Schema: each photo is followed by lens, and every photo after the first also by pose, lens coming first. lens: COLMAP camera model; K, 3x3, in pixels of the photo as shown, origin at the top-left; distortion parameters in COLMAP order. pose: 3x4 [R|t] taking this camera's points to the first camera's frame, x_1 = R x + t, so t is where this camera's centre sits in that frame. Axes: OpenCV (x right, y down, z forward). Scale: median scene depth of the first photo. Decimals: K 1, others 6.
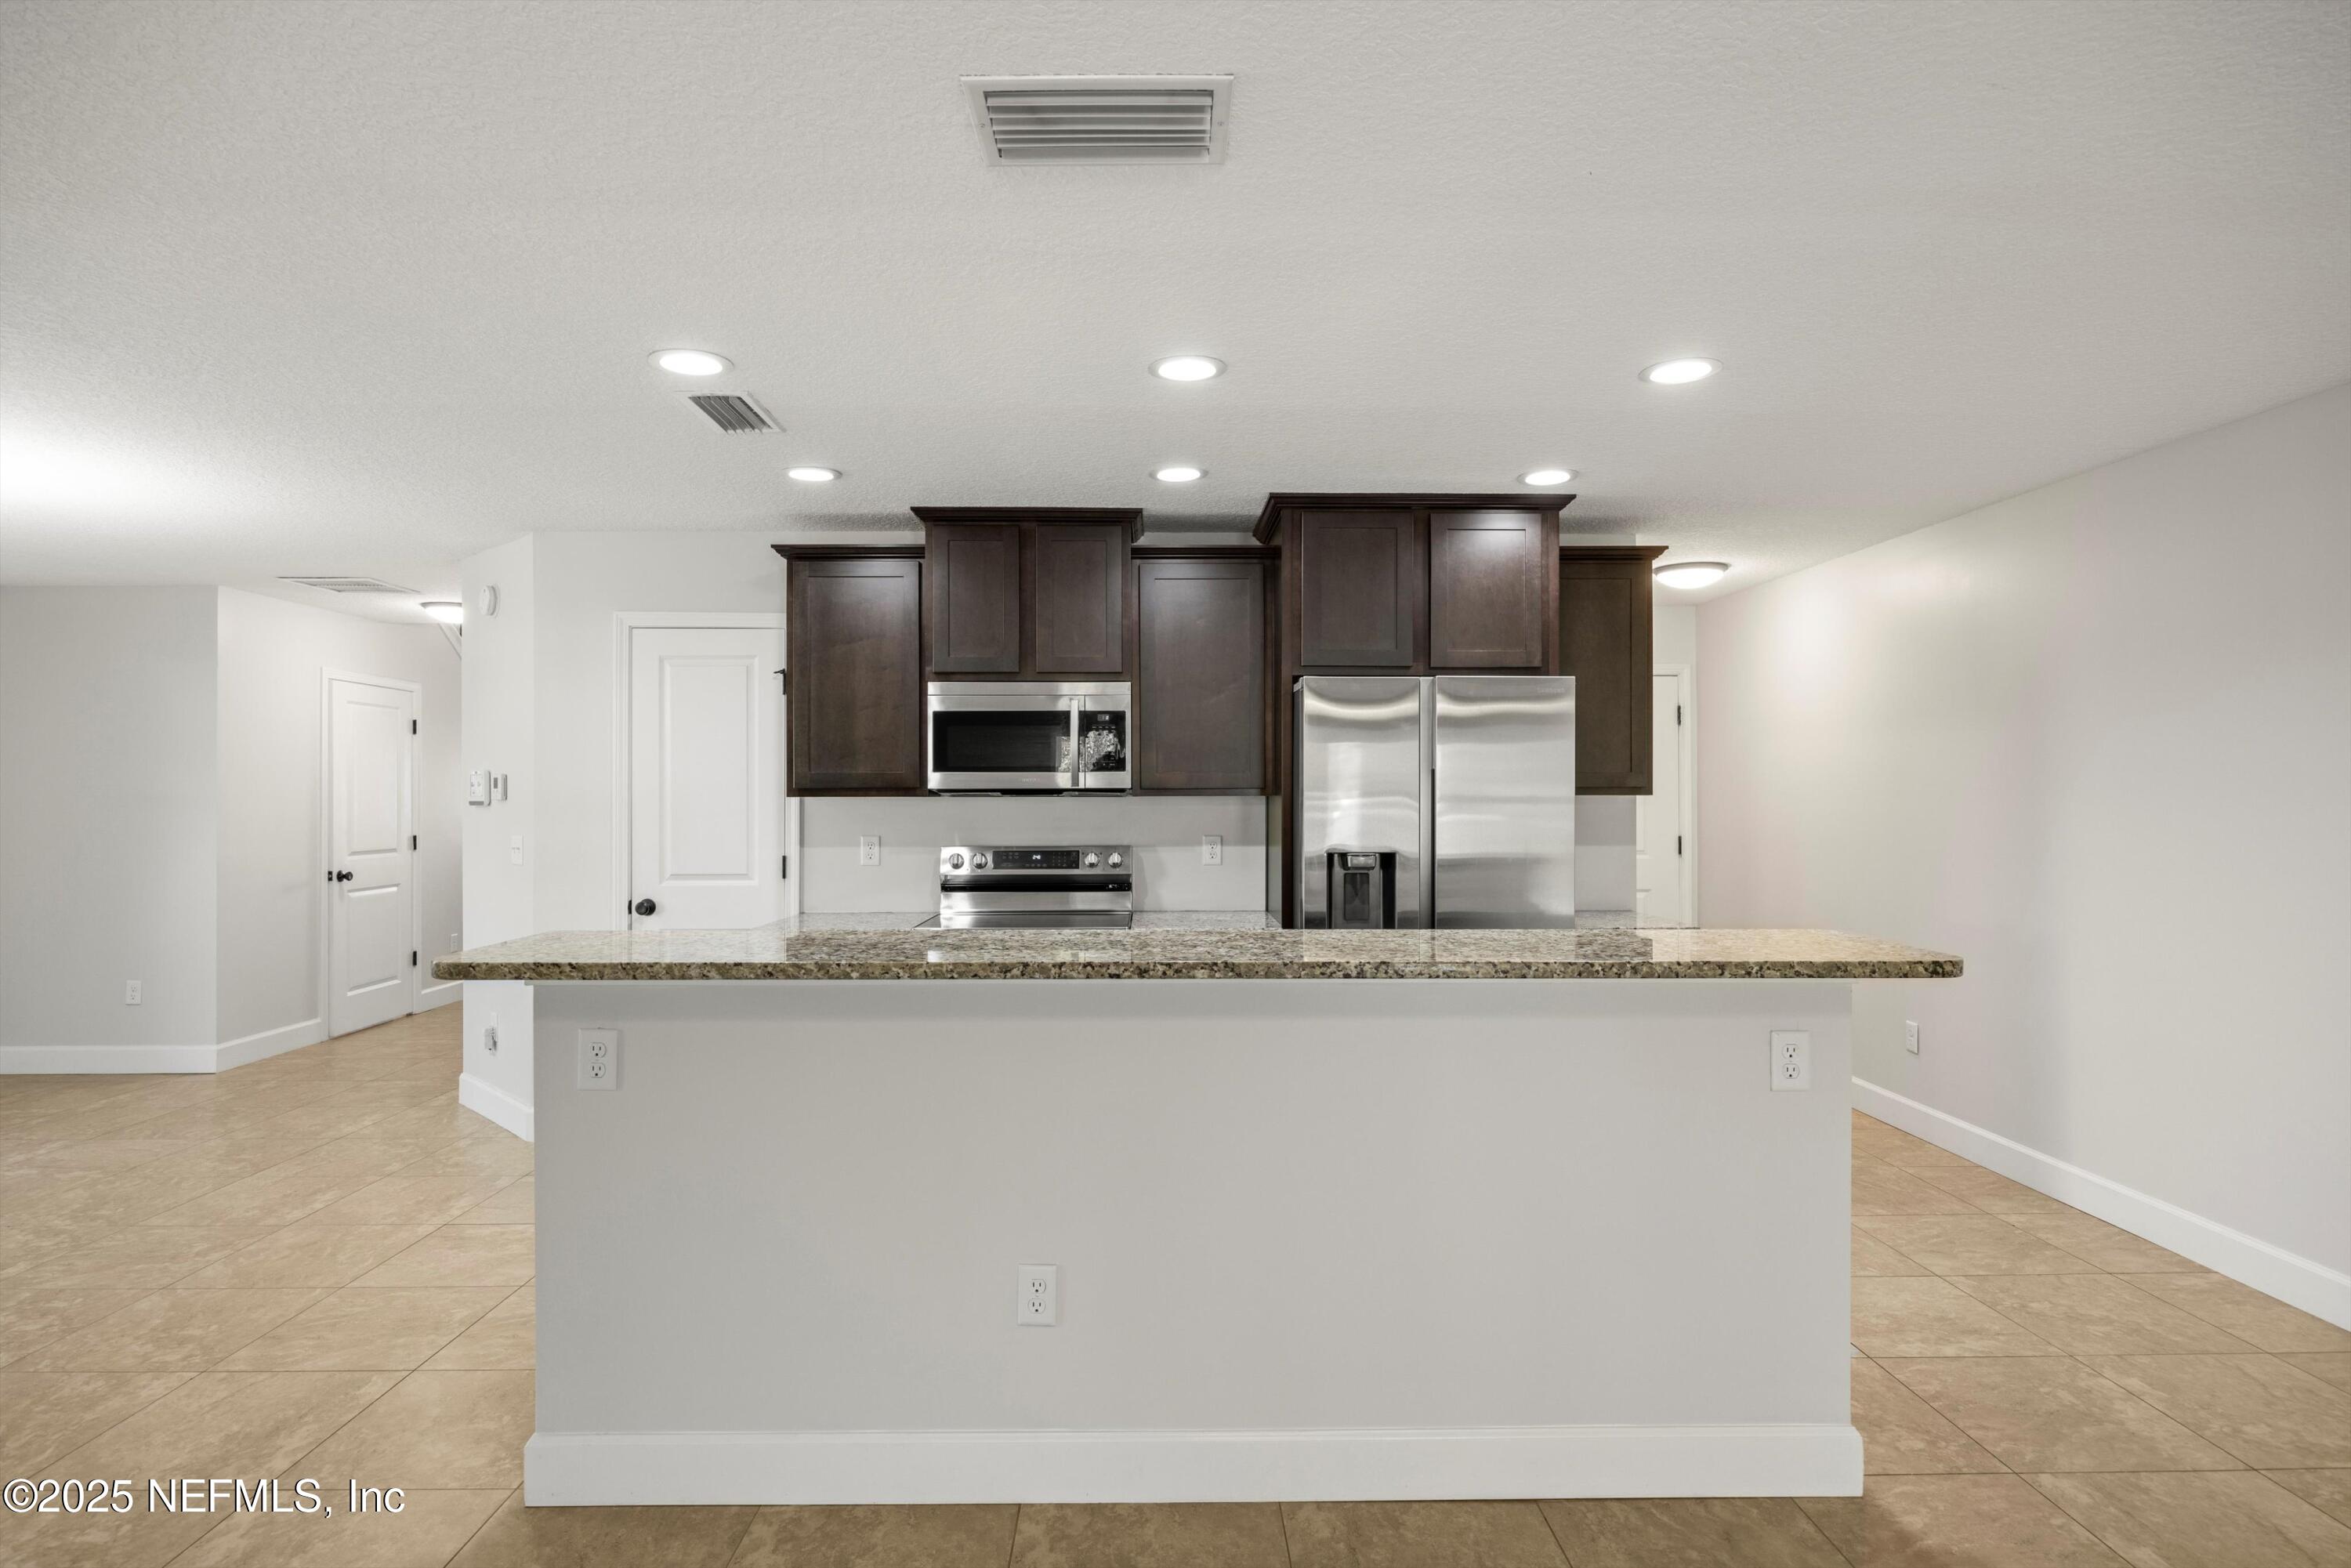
lens RADIAL K [[1229.7, 0, 1175.5], [0, 1229.7, 784.0], [0, 0, 1]] dist [-0.000403, -0.001522]
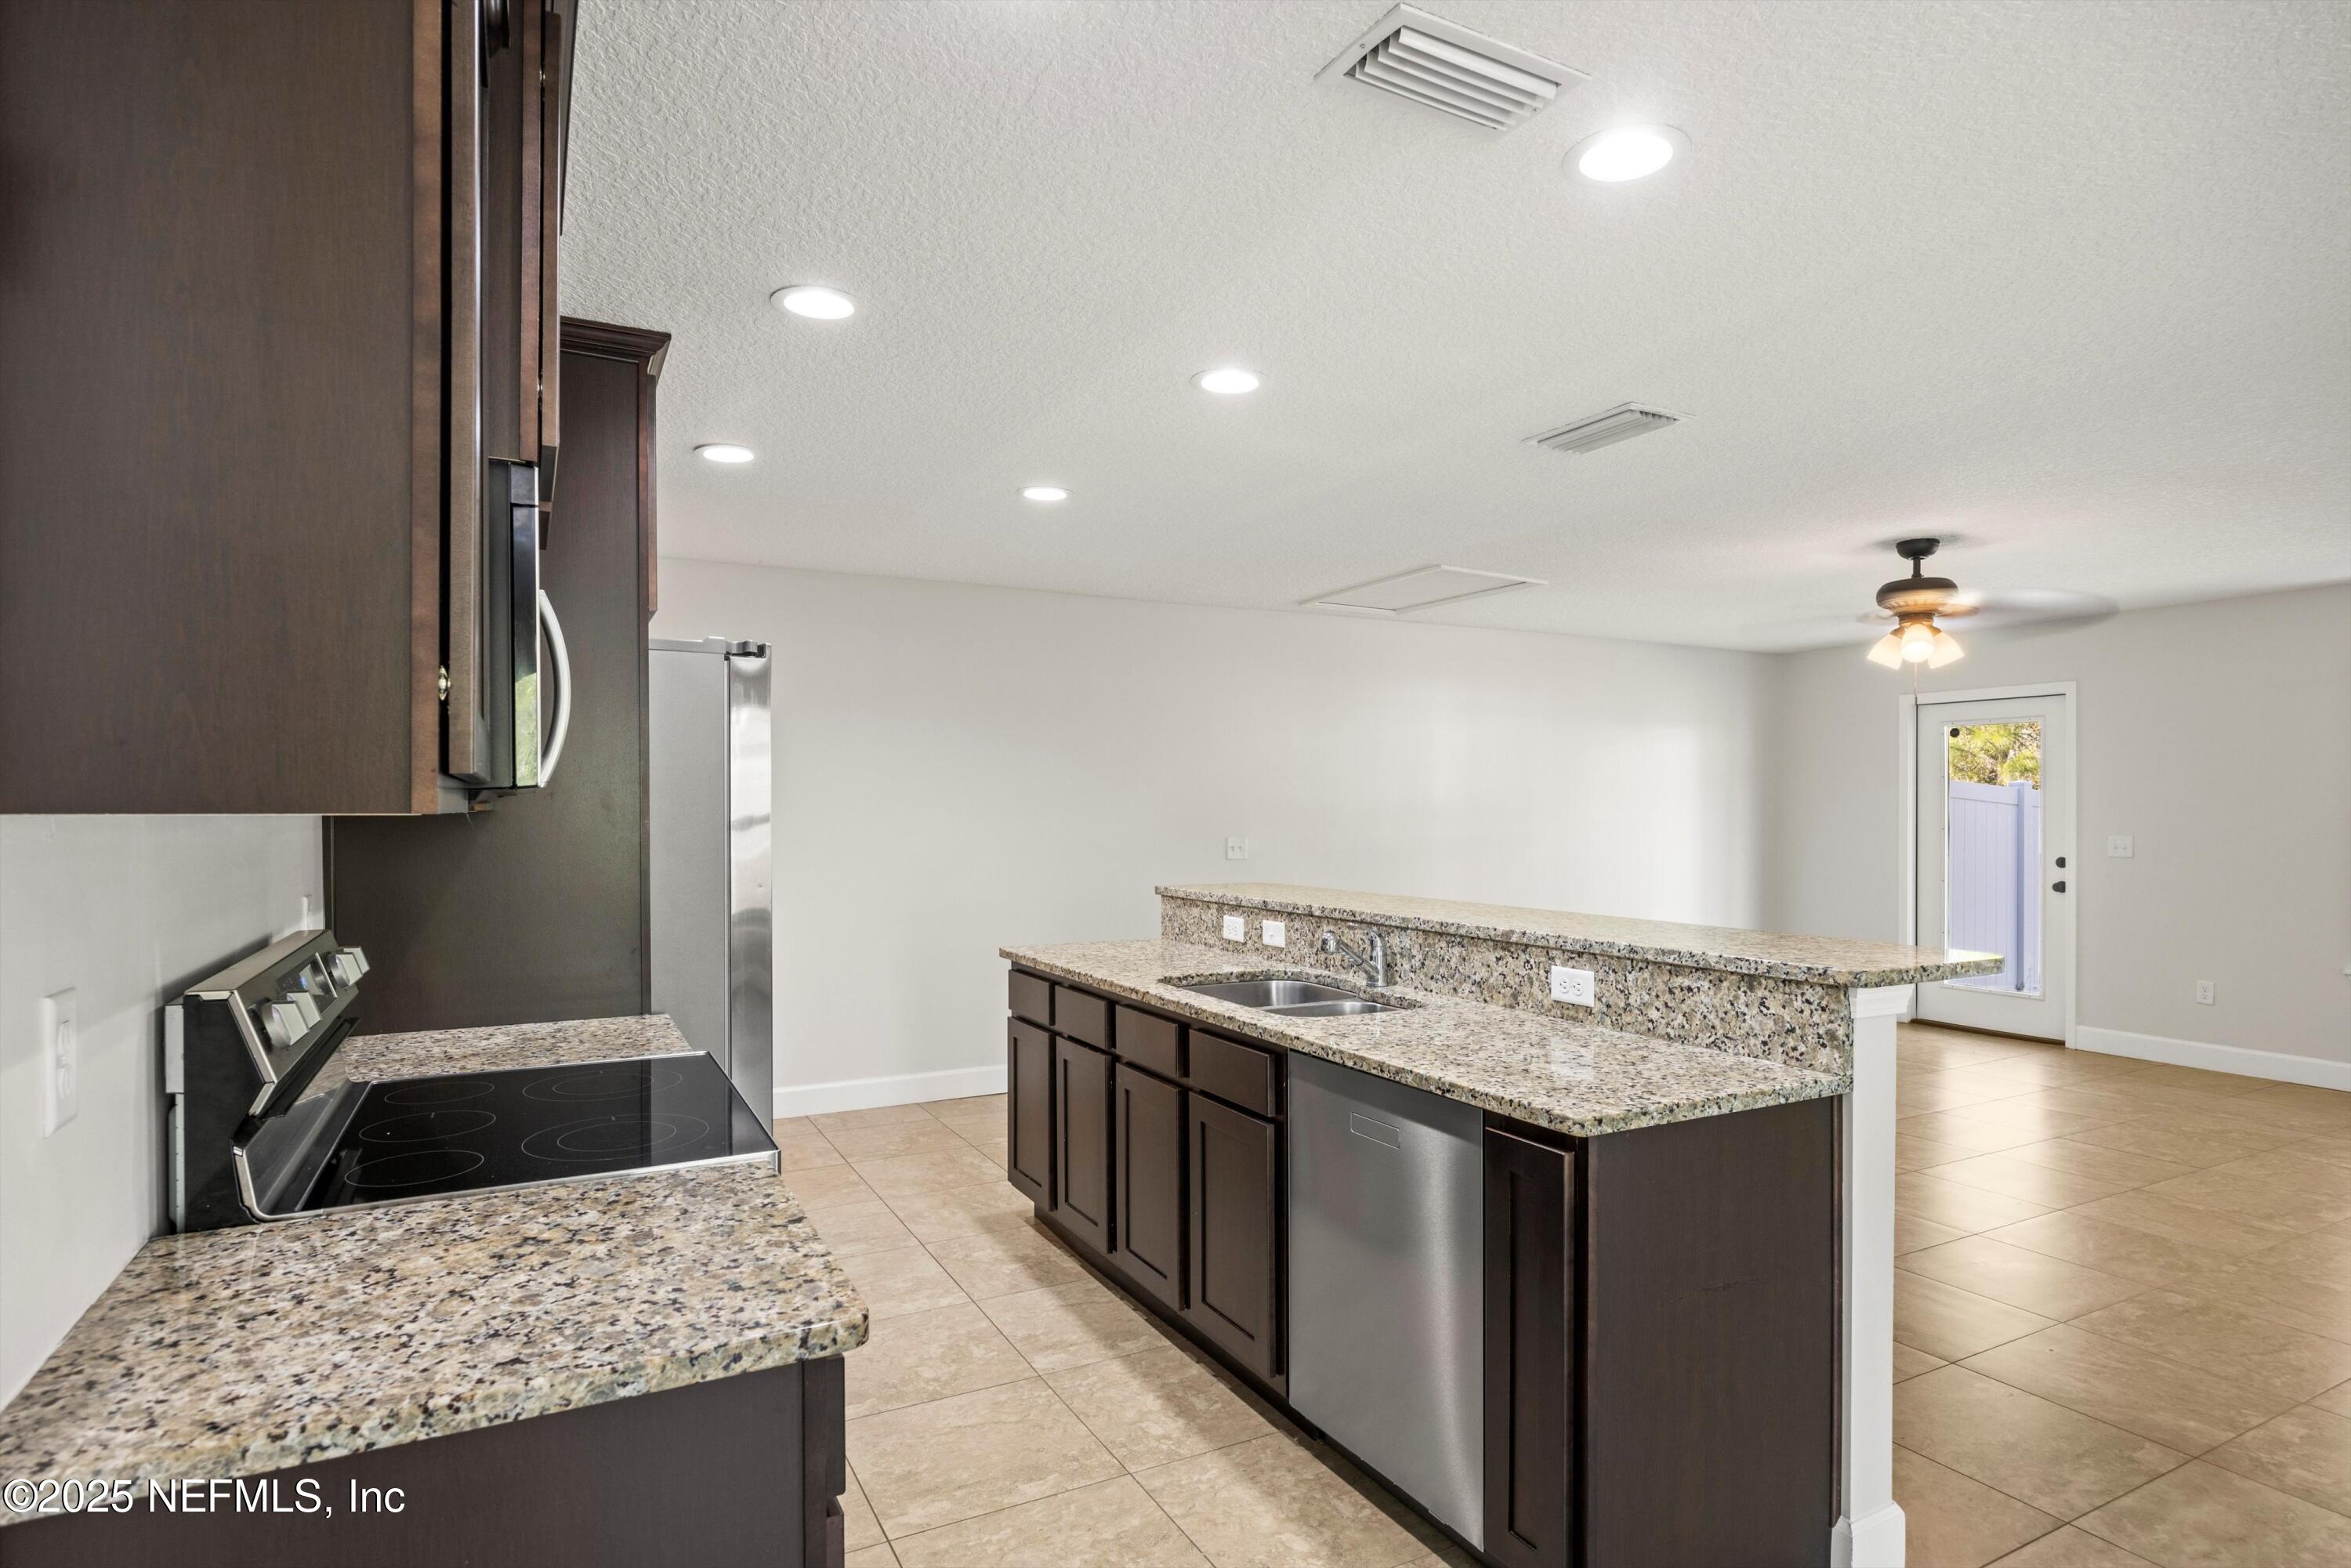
lens RADIAL K [[1224.9, 0, 1166.8], [0, 1224.9, 812.0], [0, 0, 1]] dist [-0.005952, -0.000462]
pose [[-0.454760, 0.000249, 0.890614, -0.569646], [-0.005501, 0.999980, -0.003089, 0.009858], [-0.890597, -0.006304, -0.454750, 0.994329]]
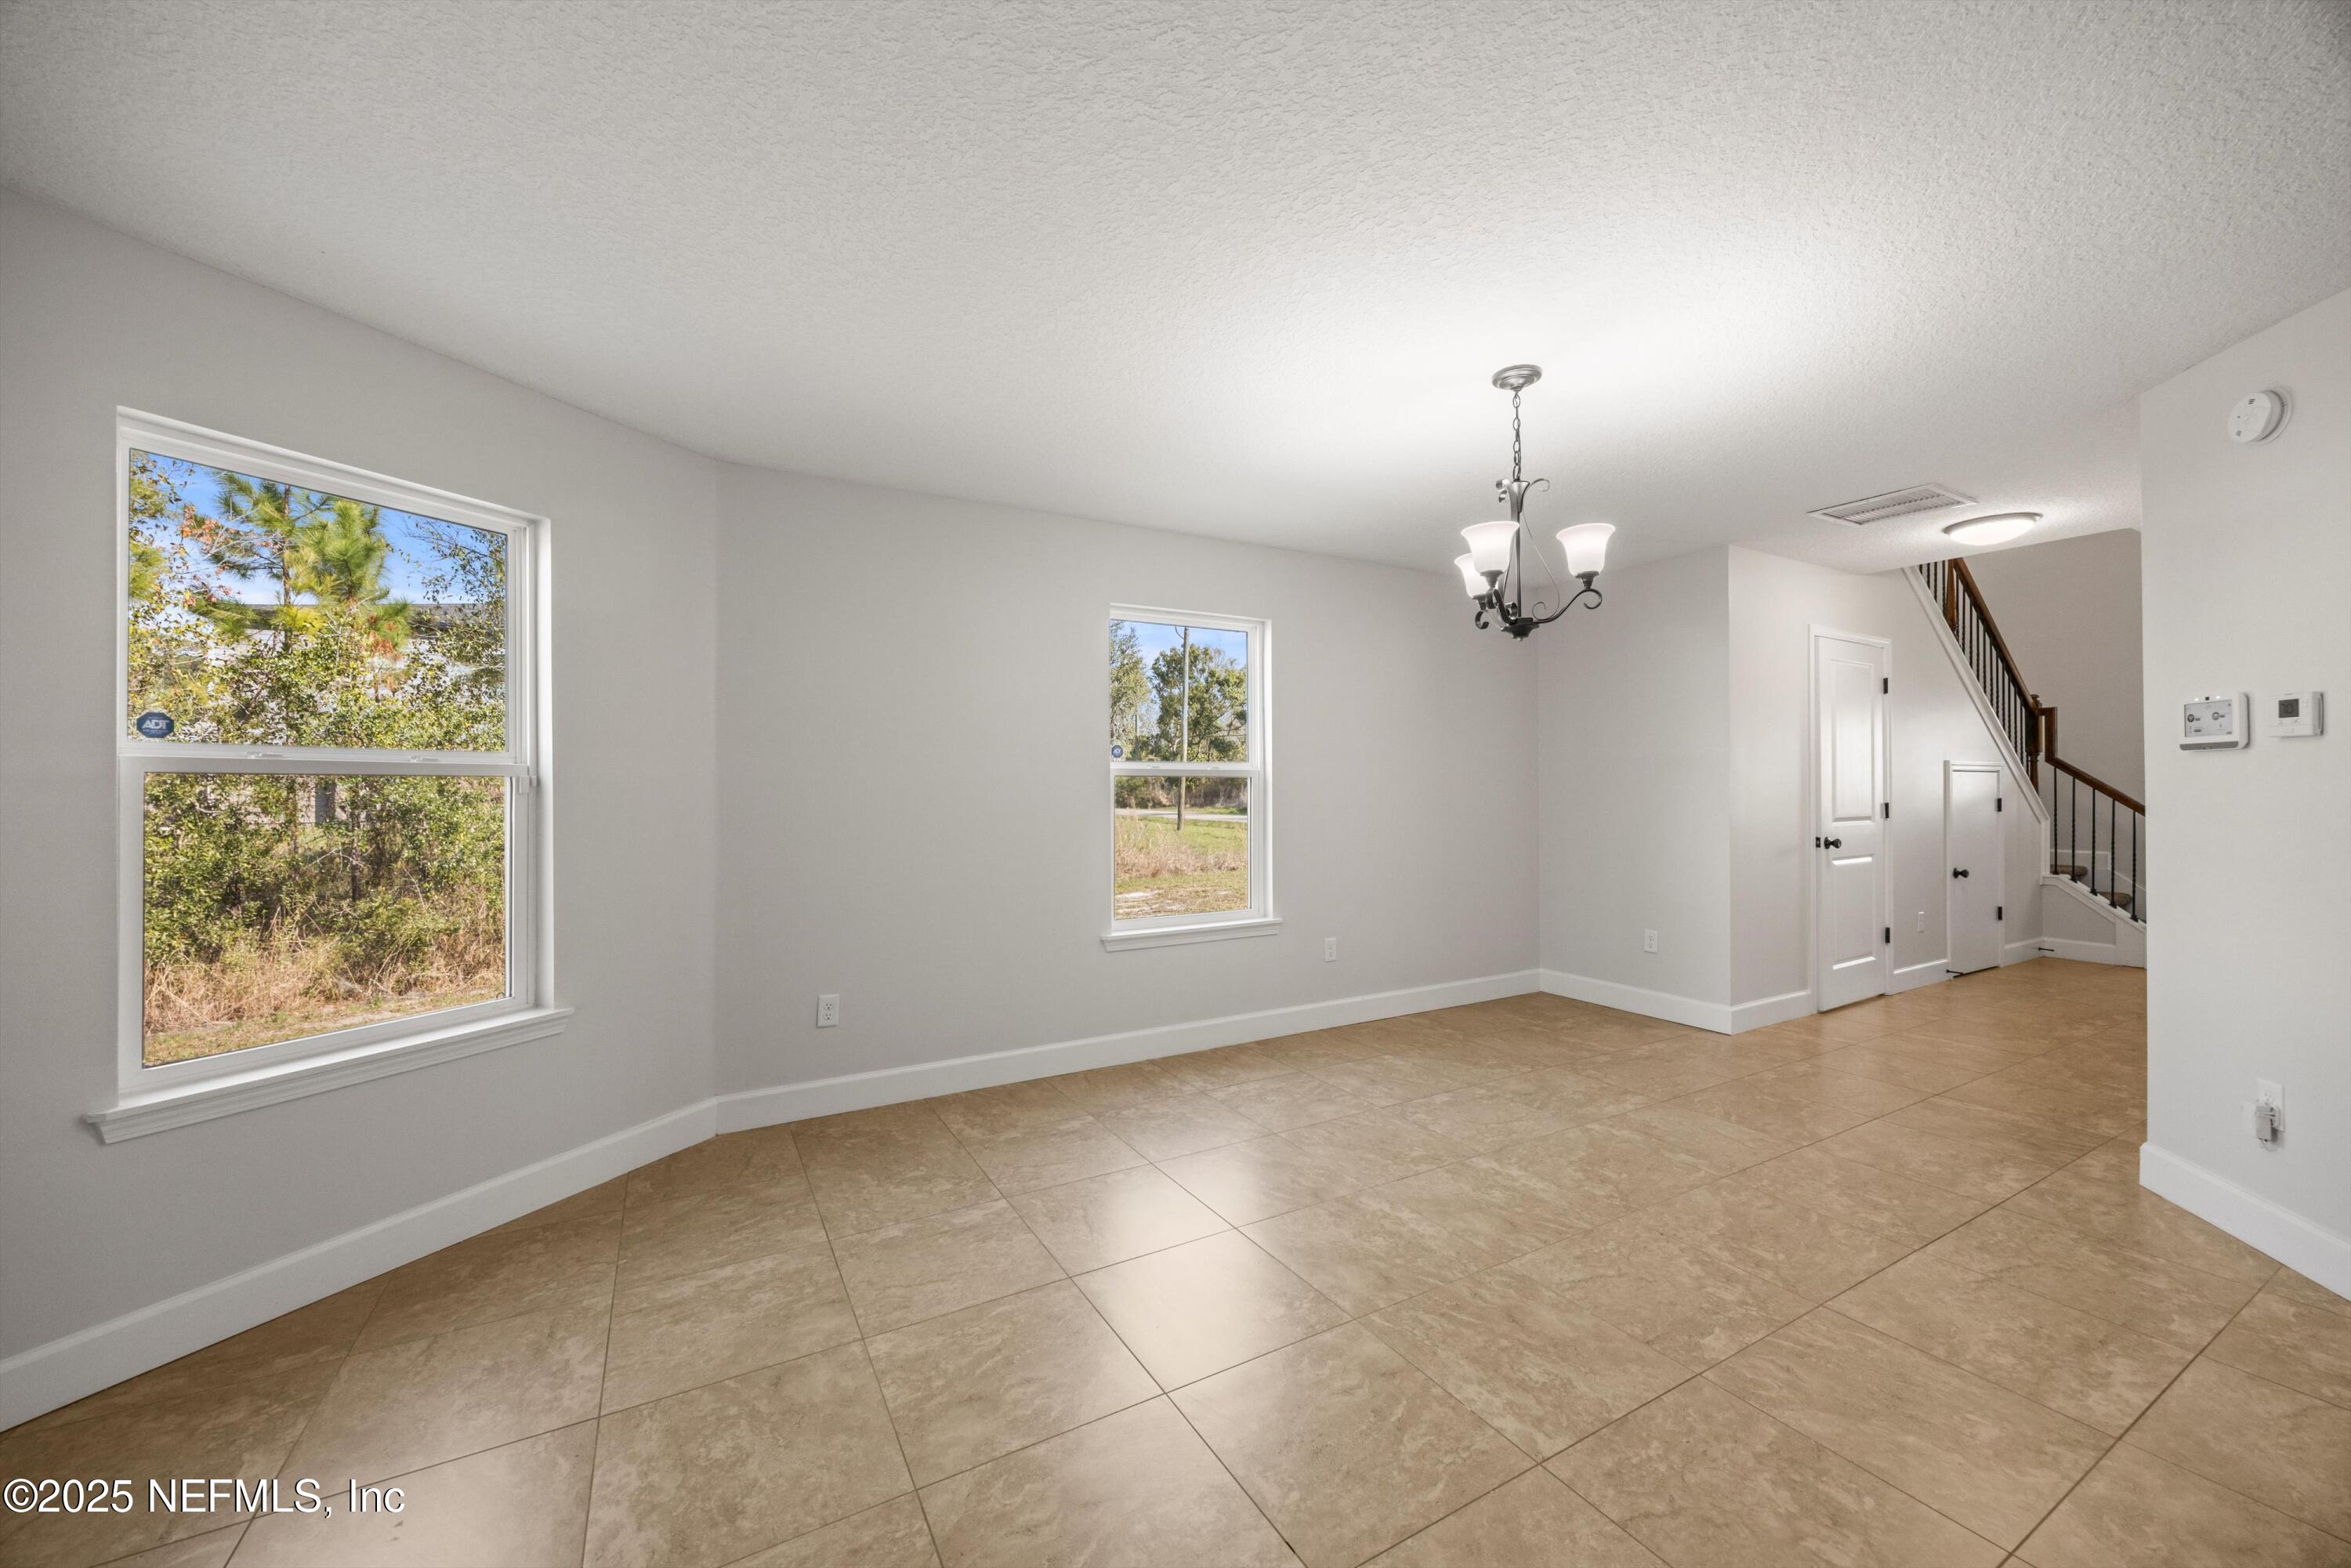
lens RADIAL K [[892.2, 0, 1171.1], [0, 892.2, 786.8], [0, 0, 1]] dist [0.000380, -0.000438]
pose [[0.480576, 0.001892, -0.876951, -0.487628], [0.009932, 0.999922, 0.007601, 0.032633], [0.876897, -0.012363, 0.480519, 0.343278]]
